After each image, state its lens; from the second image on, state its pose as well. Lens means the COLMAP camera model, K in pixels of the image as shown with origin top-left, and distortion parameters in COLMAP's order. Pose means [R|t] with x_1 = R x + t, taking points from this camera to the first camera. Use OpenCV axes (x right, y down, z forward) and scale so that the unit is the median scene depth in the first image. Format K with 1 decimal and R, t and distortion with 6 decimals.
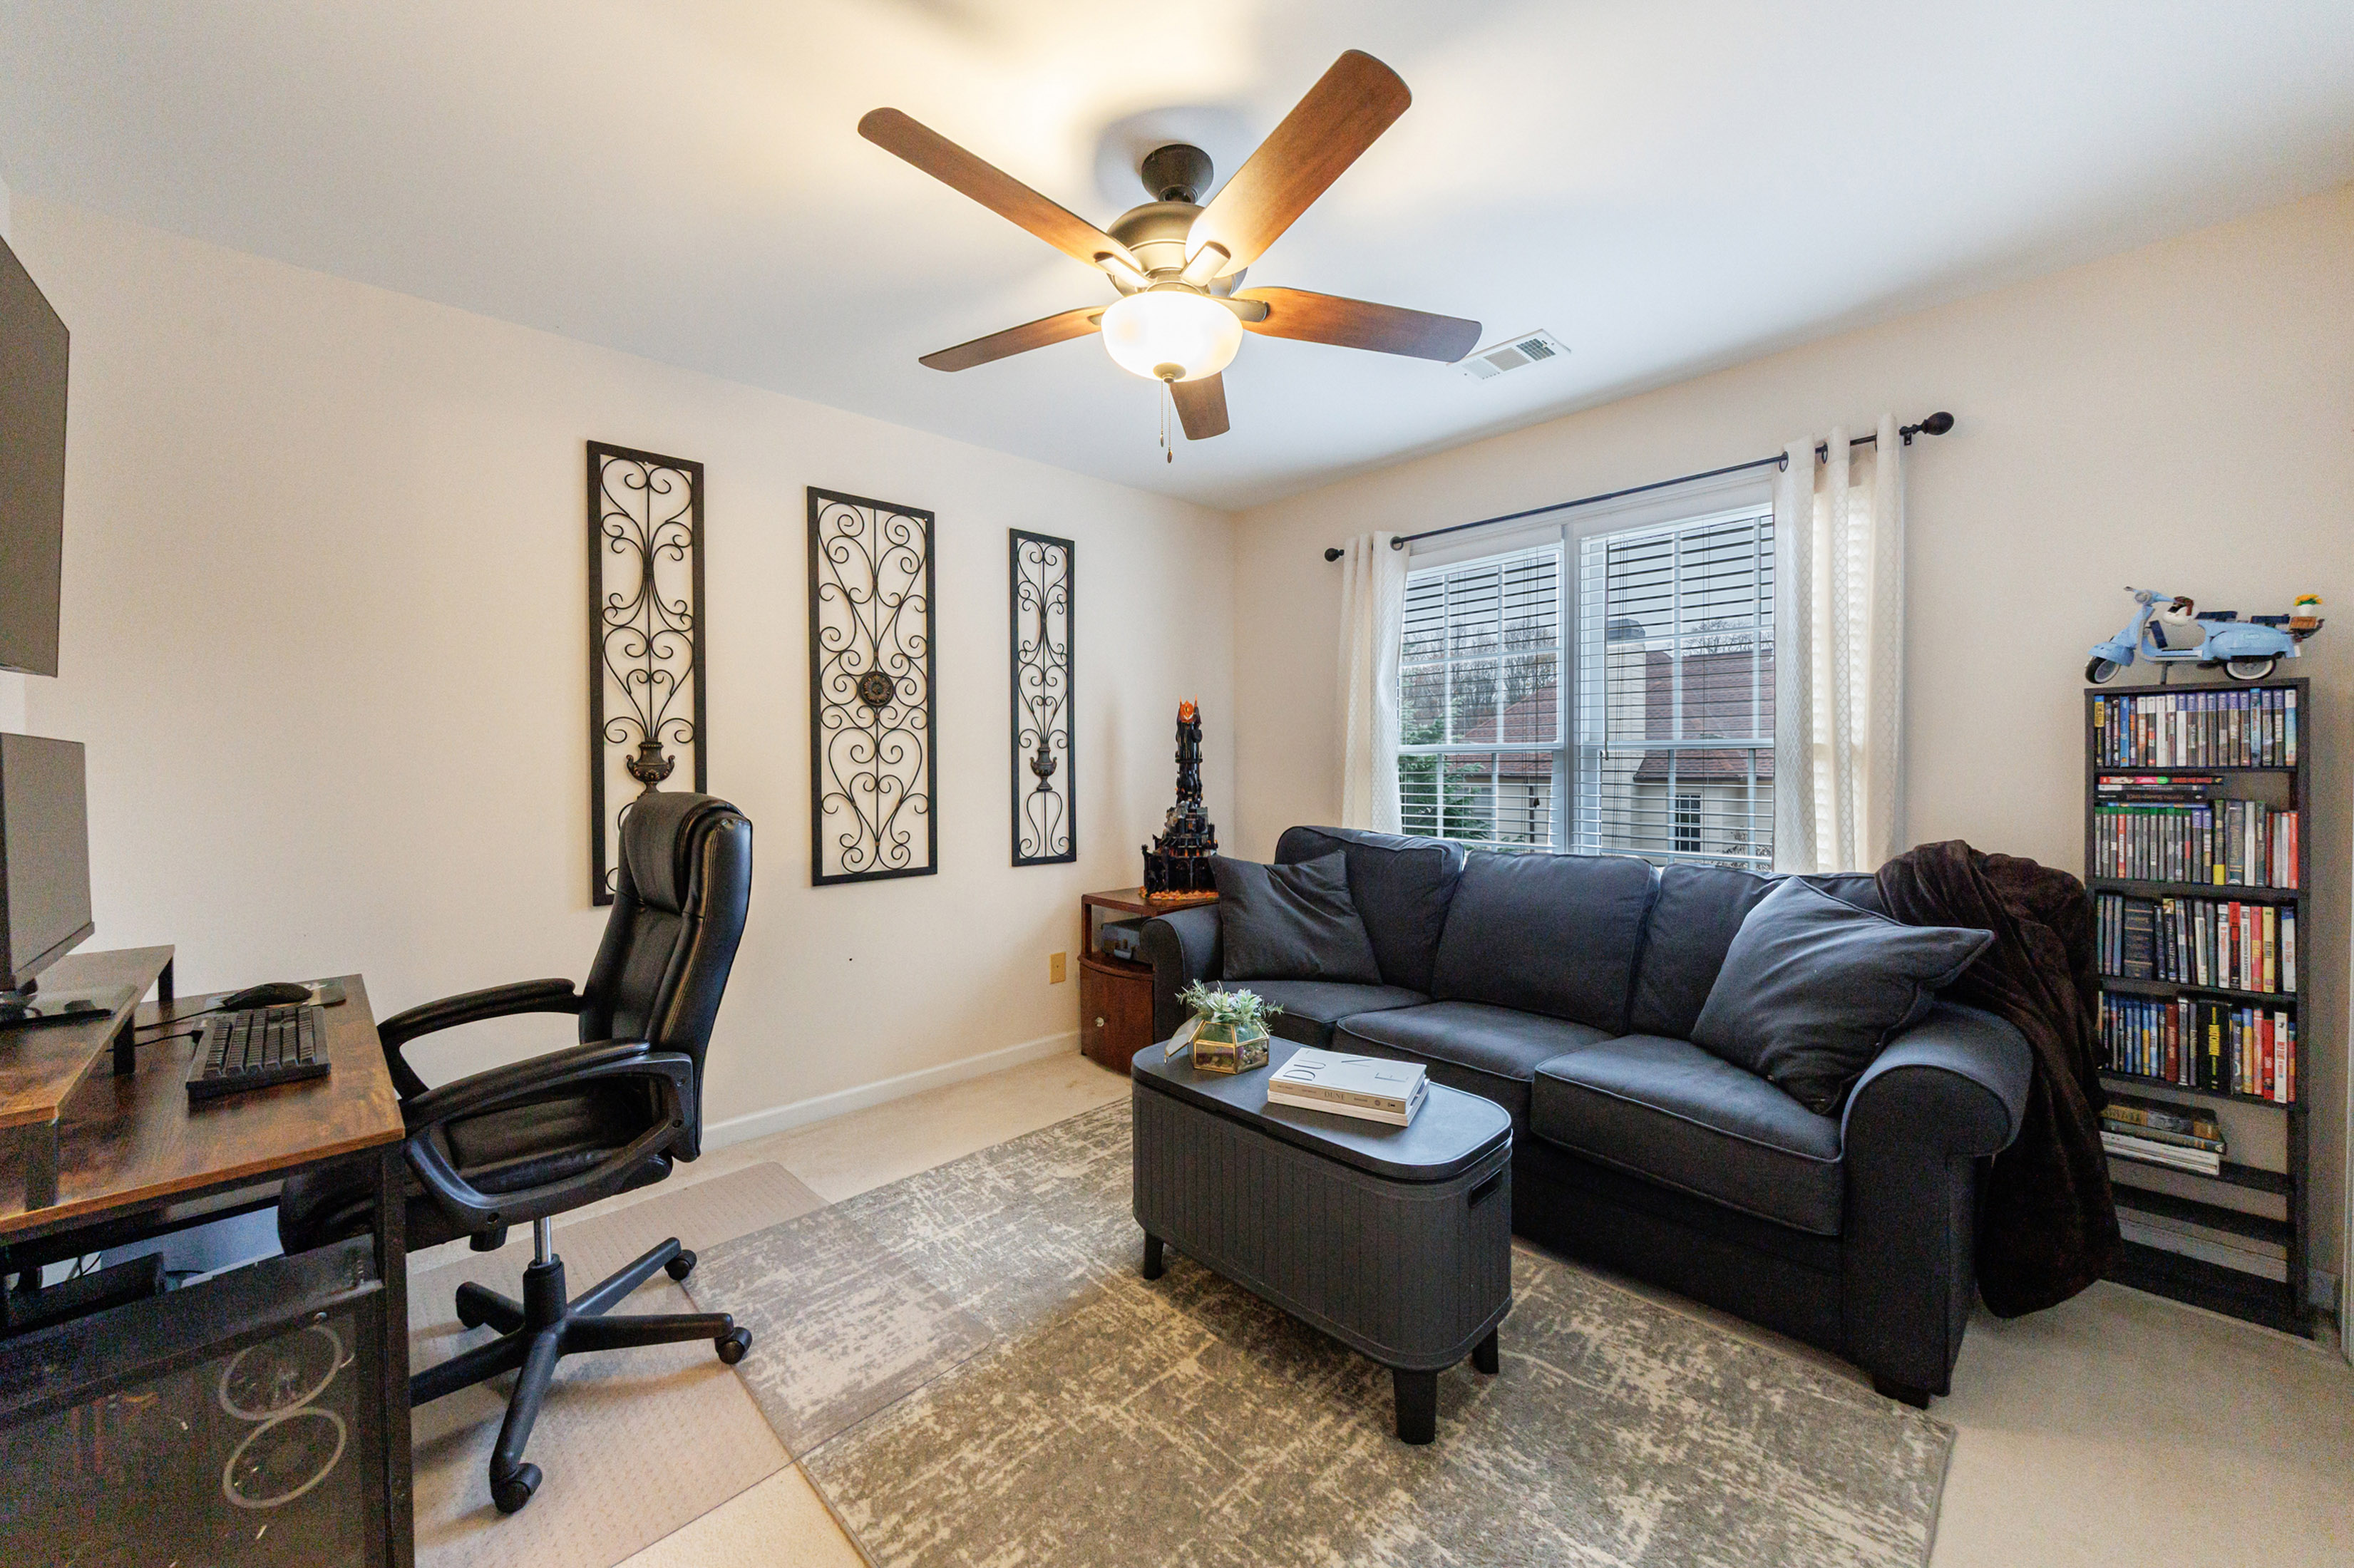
lens RADIAL K [[874.8, 0, 1172.2], [0, 874.8, 772.6], [0, 0, 1]] dist [-0.001796, -0.000155]
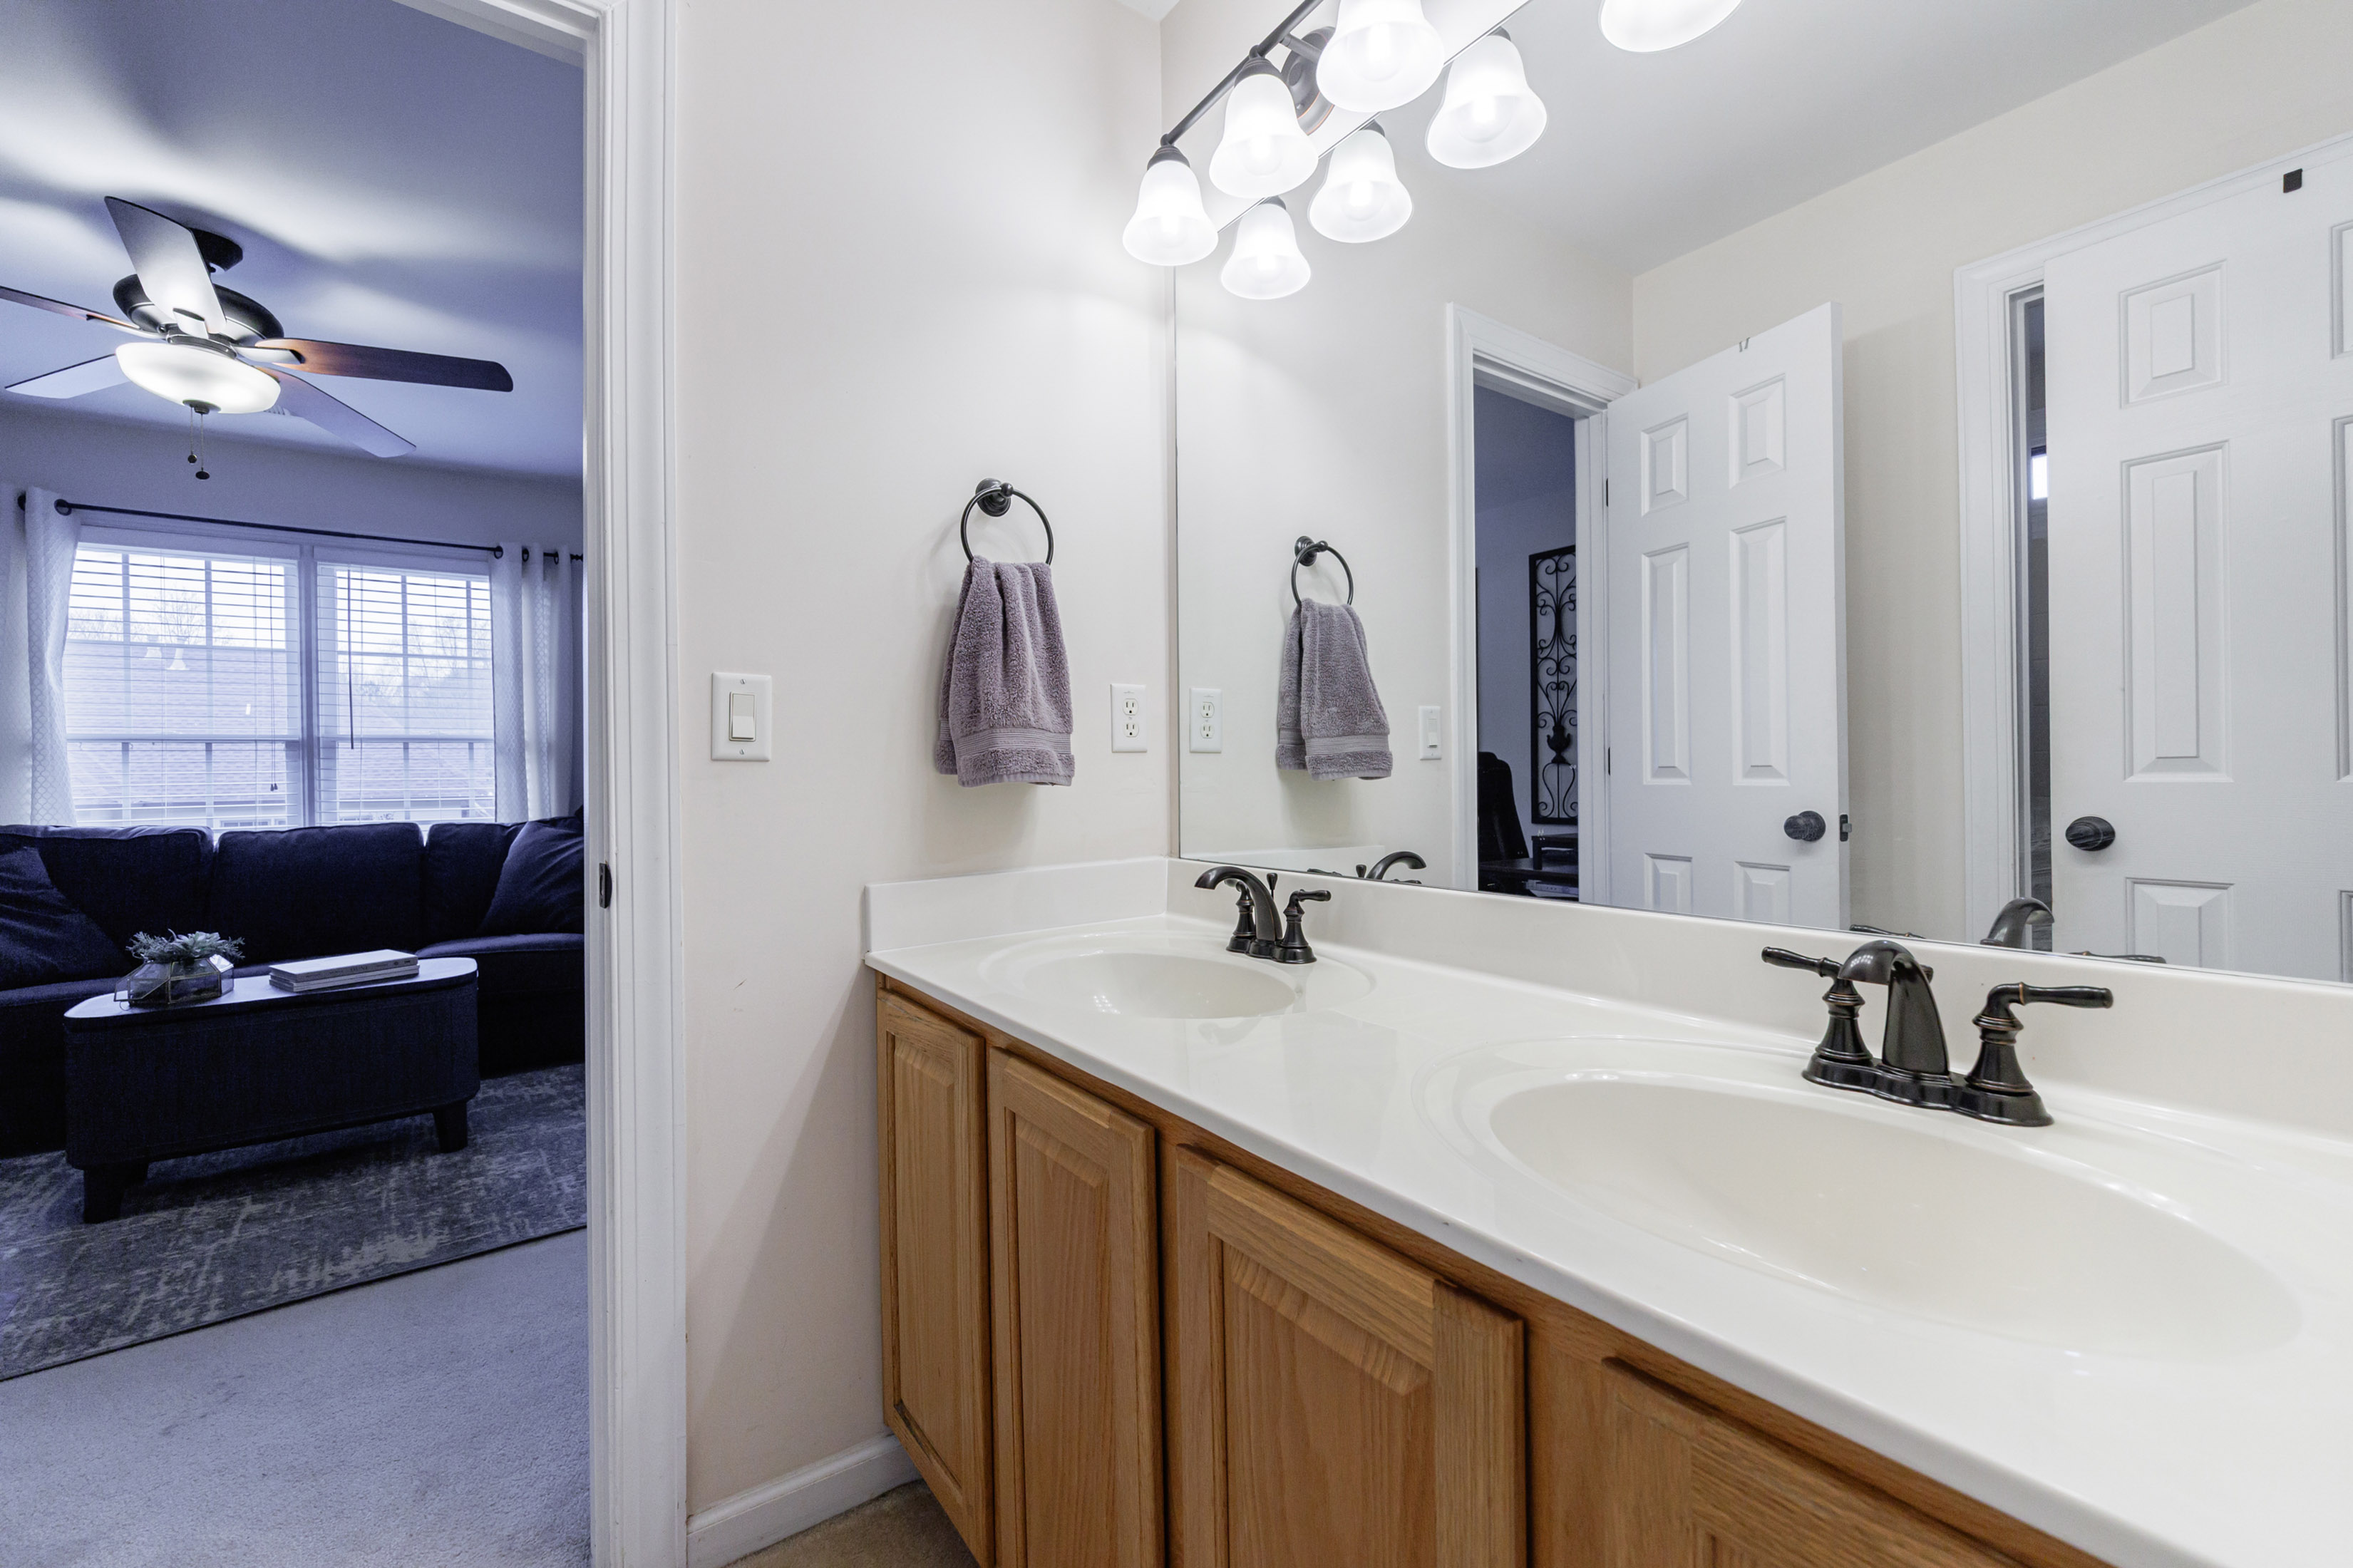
lens RADIAL K [[995.8, 0, 1176.7], [0, 995.8, 774.4], [0, 0, 1]] dist [-0.000416, -0.000250]
pose [[0.114344, 0.003426, 0.993435, -1.305212], [0.025666, 0.999650, -0.006402, 0.103169], [-0.993110, 0.026229, 0.114216, -0.518661]]
